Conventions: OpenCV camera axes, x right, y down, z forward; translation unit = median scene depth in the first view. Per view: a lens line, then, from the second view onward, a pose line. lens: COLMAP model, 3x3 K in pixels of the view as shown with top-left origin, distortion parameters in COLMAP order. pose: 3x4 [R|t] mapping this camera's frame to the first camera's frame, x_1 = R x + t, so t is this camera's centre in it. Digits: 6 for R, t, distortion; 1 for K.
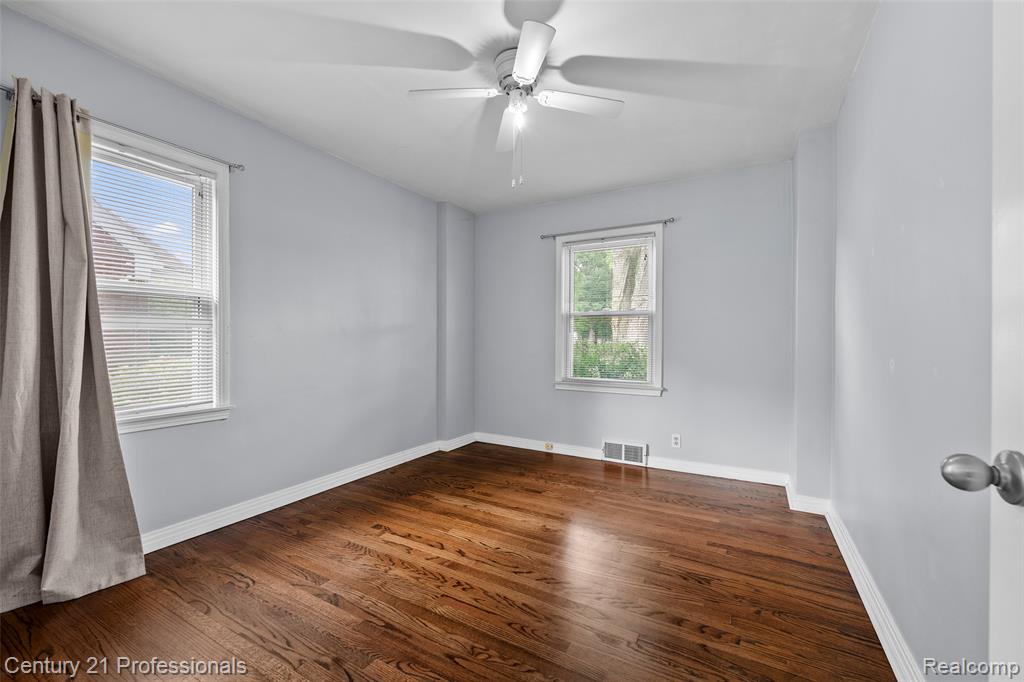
lens RADIAL K [[419.8, 0, 508.9], [0, 419.8, 339.5], [0, 0, 1]] dist [-0.003345, 0.000430]
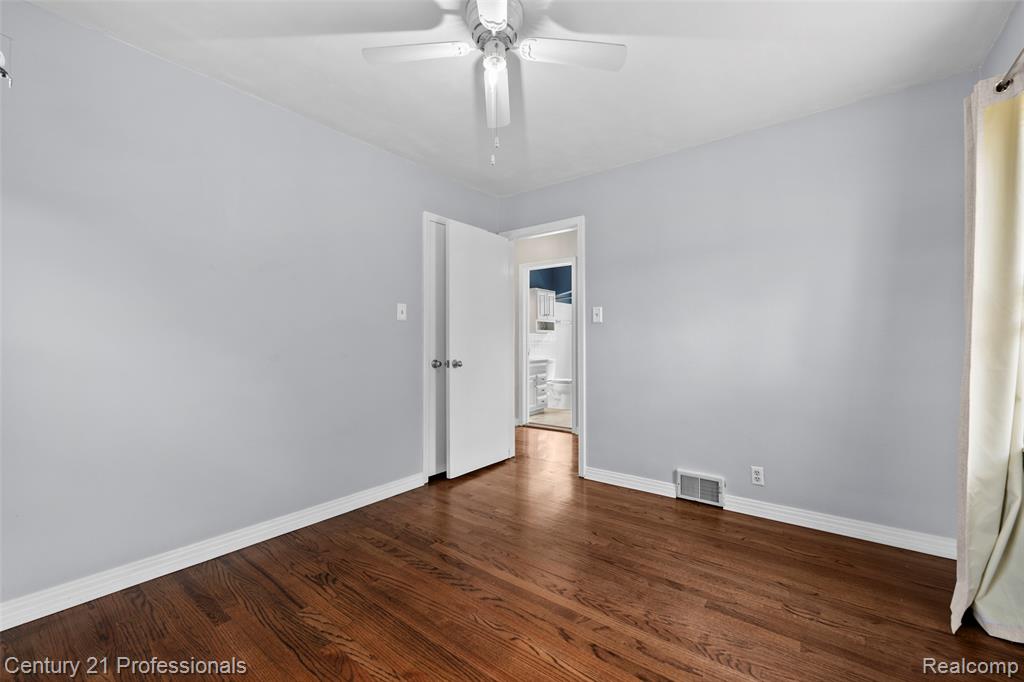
lens RADIAL K [[419.8, 0, 511.2], [0, 419.8, 342.2], [0, 0, 1]] dist [-0.003345, 0.000430]
pose [[-0.989645, -0.002390, 0.143516, -0.140539], [-0.002540, 0.999996, -0.000861, 0.001882], [-0.143513, -0.001217, -0.989648, 1.944409]]
